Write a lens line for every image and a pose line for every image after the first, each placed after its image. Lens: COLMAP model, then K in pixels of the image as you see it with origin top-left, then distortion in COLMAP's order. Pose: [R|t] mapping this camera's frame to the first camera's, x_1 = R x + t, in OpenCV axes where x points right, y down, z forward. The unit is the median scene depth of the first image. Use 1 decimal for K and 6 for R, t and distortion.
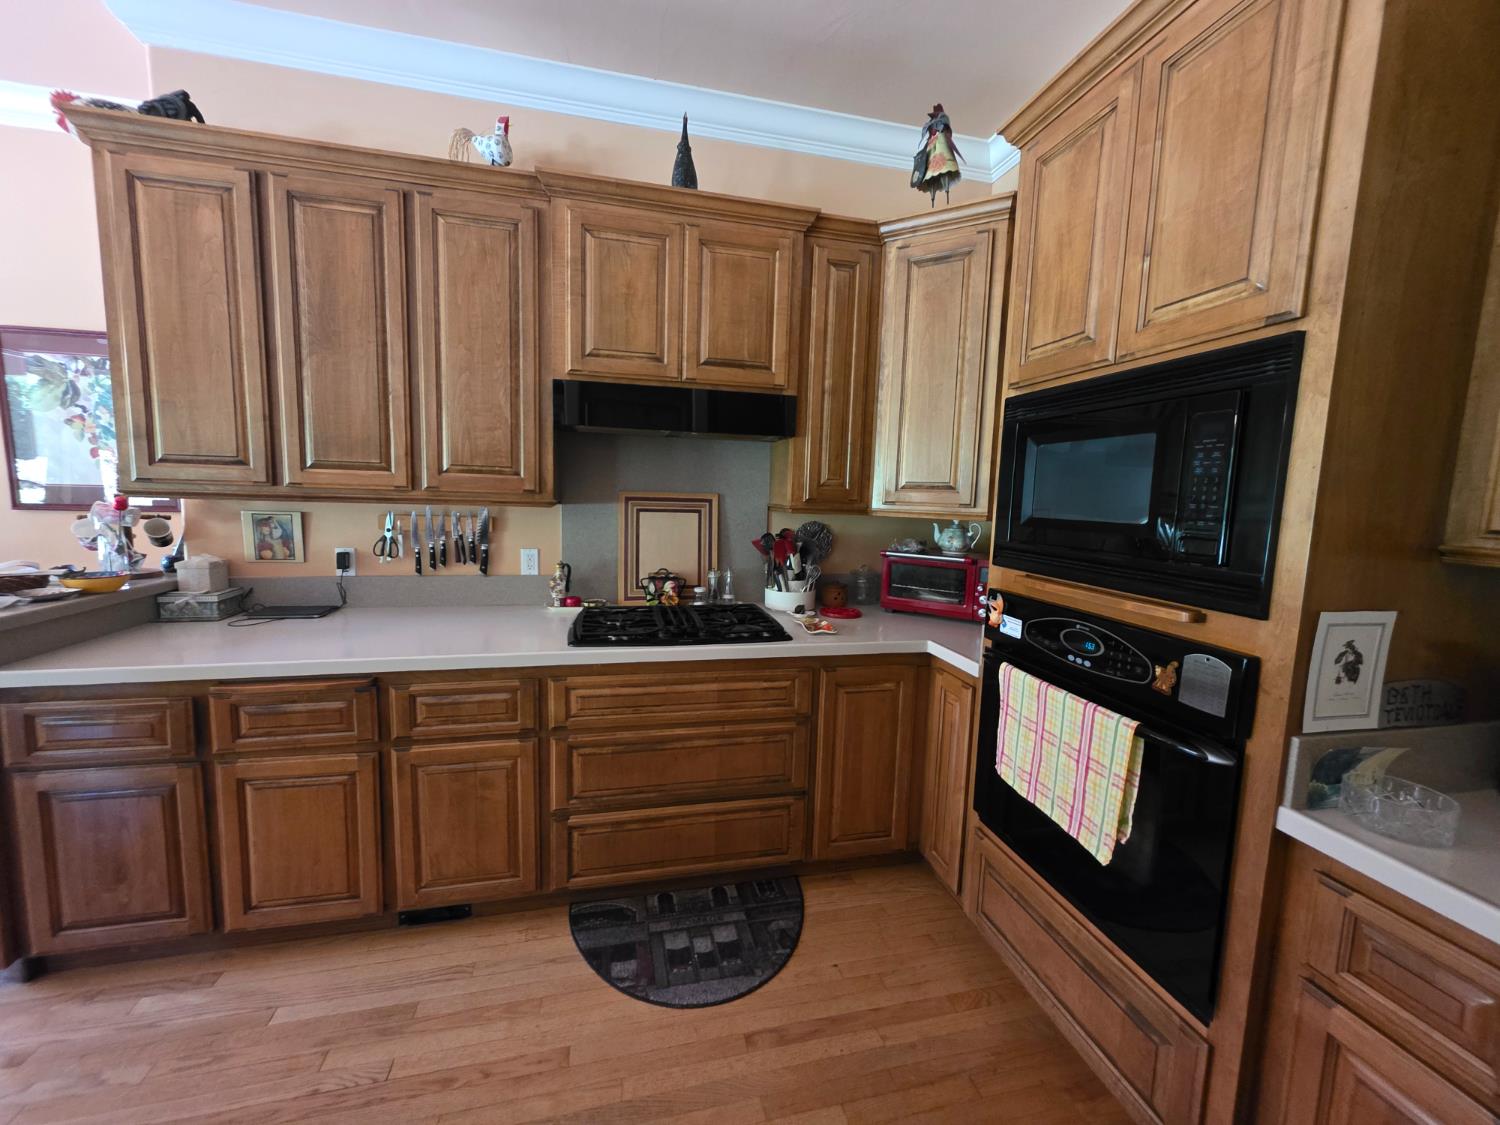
lens RADIAL K [[594.5, 0, 750.0], [0, 594.5, 562.5], [0, 0, 1]] dist [0.000239, -0.000078]
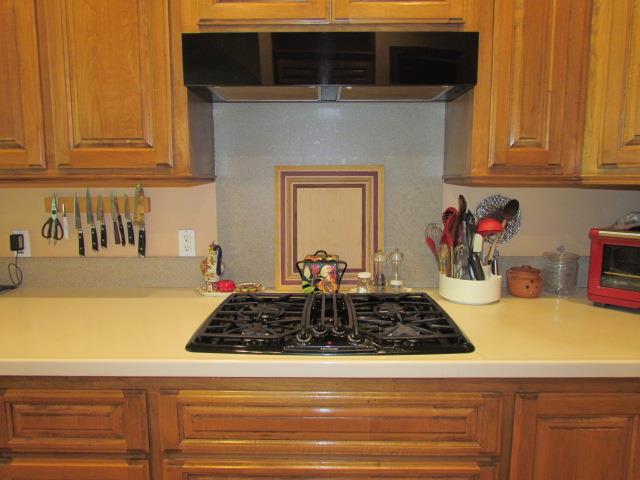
lens RADIAL K [[456.6, 0, 320.0], [0, 456.6, 240.0], [0, 0, 1]] dist [-0.024736, -0.000656]
pose [[0.969993, -0.000039, -0.243131, 0.020229], [0.001832, 0.999973, 0.007148, -0.011306], [0.243124, -0.007379, 0.969967, 0.359486]]
